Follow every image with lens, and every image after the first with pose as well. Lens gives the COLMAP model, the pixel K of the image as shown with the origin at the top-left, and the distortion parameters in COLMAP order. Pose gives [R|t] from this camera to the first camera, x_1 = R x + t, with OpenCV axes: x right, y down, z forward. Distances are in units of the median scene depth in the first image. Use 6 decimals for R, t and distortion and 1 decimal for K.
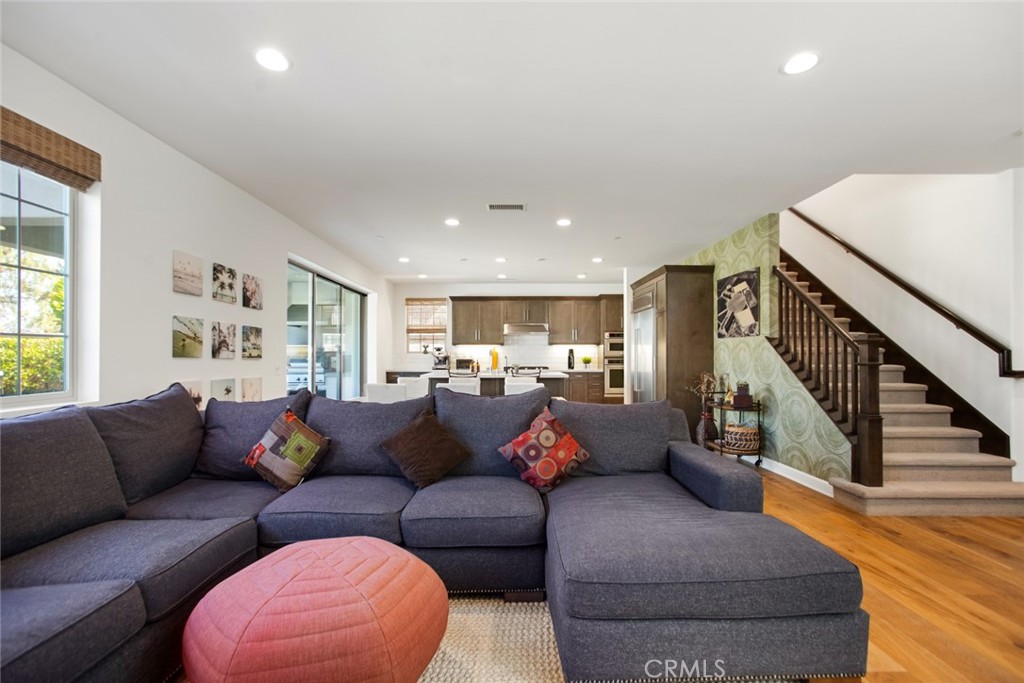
lens RADIAL K [[483.6, 0, 507.8], [0, 483.6, 352.3], [0, 0, 1]] dist [-0.003775, 0.001251]
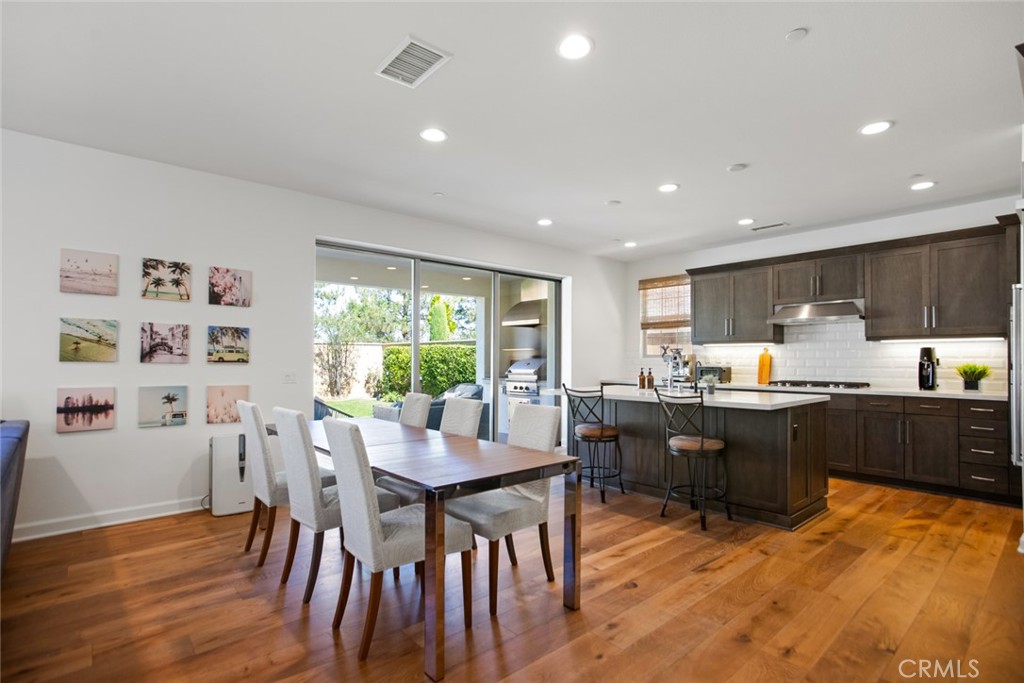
lens RADIAL K [[499.7, 0, 516.5], [0, 499.7, 365.0], [0, 0, 1]] dist [-0.000928, -0.000137]
pose [[0.660087, 0.009224, -0.751132, 0.244445], [0.002741, 0.999888, 0.014688, 0.001967], [0.751184, -0.011754, 0.659988, 0.393919]]
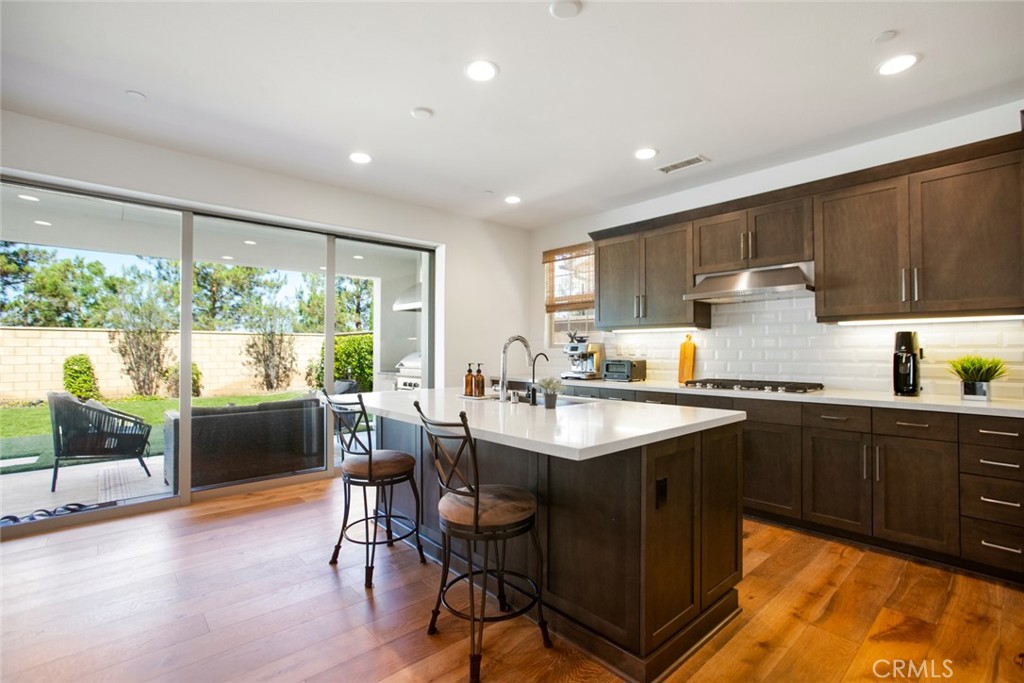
lens RADIAL K [[483.6, 0, 507.8], [0, 483.6, 352.3], [0, 0, 1]] dist [-0.003775, 0.001251]
pose [[0.666609, 0.003753, -0.745398, 0.202383], [0.002888, 0.999967, 0.007618, 0.003386], [0.745402, -0.007231, 0.666576, 0.625020]]
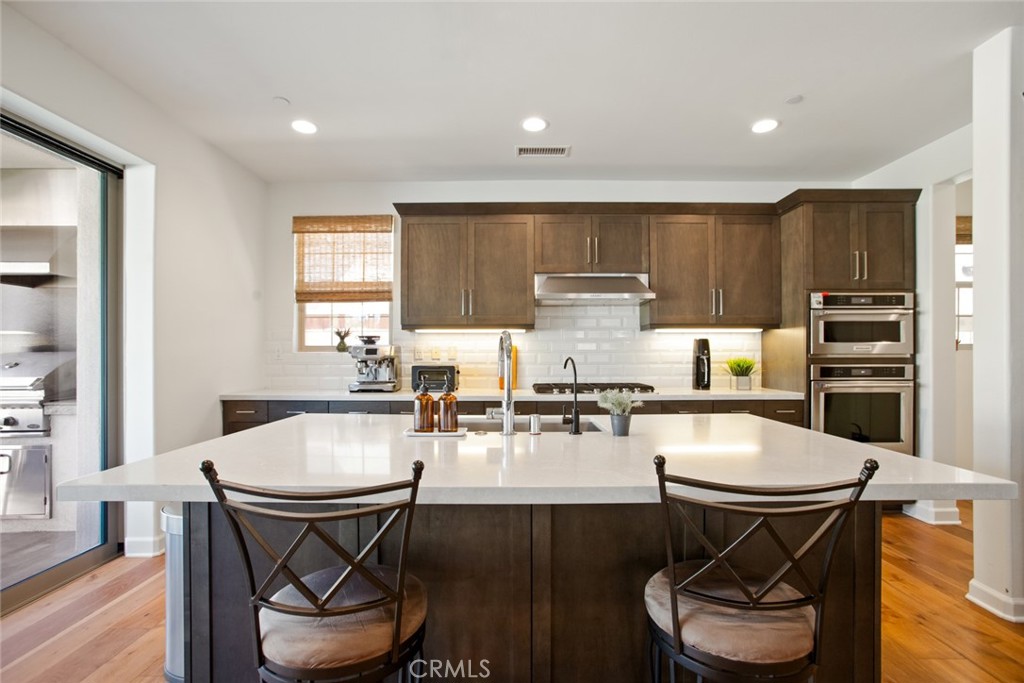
lens RADIAL K [[472.7, 0, 517.6], [0, 472.7, 356.6], [0, 0, 1]] dist [-0.023070, 0.000483]
pose [[0.999998, -0.000837, -0.001848, -0.021626], [0.000848, 0.999982, 0.005901, 0.005390], [0.001843, -0.005903, 0.999981, 0.642266]]
